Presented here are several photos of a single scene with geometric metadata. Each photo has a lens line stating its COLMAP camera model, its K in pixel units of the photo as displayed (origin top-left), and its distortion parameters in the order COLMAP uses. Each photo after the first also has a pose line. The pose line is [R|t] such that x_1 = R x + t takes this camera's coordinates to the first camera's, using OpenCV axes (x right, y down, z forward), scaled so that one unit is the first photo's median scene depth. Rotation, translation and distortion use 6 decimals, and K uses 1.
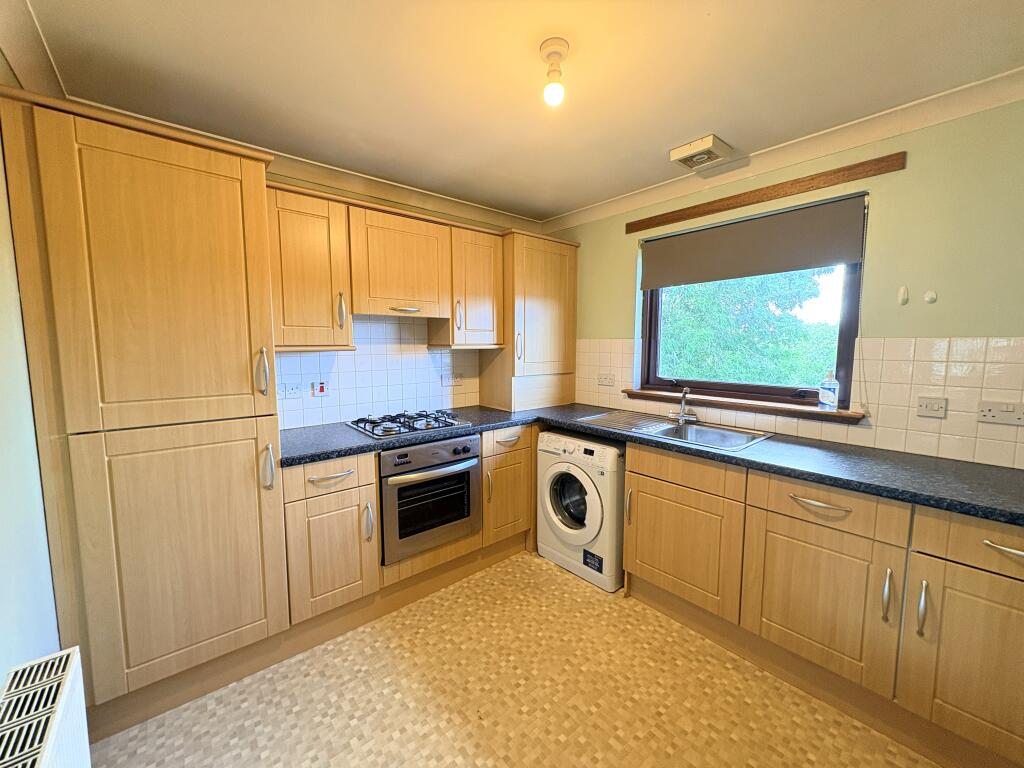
lens RADIAL K [[405.7, 0, 513.3], [0, 405.7, 383.0], [0, 0, 1]] dist [-0.000288, 0.000143]
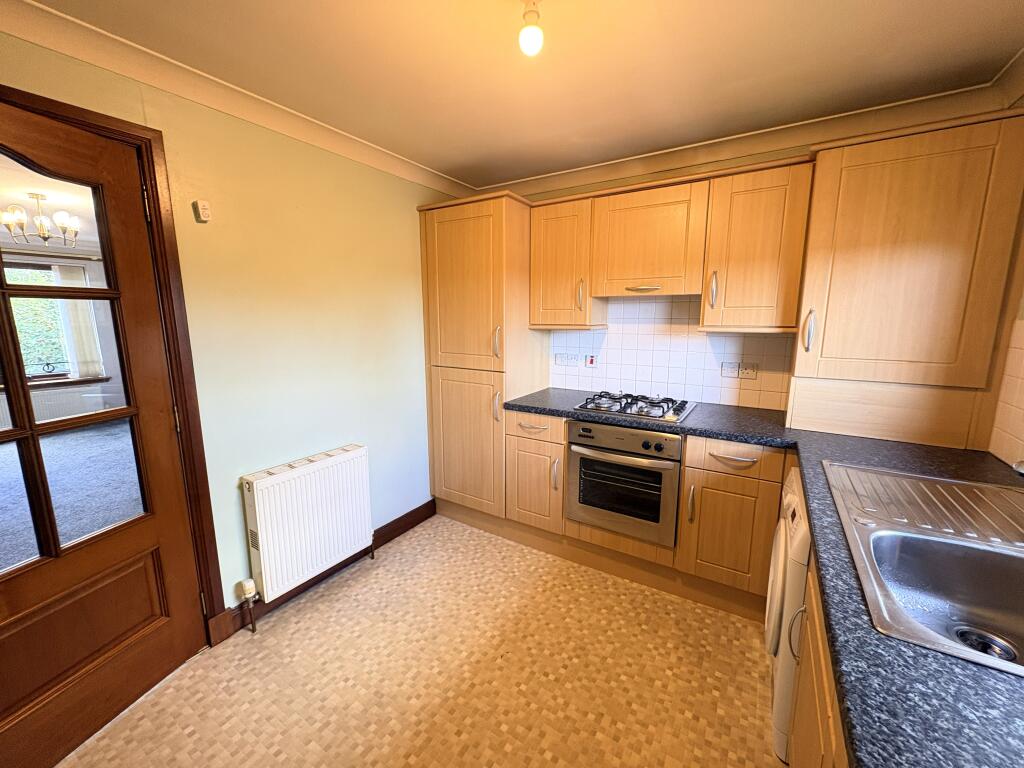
lens RADIAL K [[405.7, 0, 513.3], [0, 405.7, 383.0], [0, 0, 1]] dist [-0.000288, 0.000143]
pose [[0.301572, 0.155491, -0.940679, 0.704433], [-0.094156, 0.986646, 0.132904, -0.071449], [0.948783, 0.048491, 0.312186, 0.505098]]
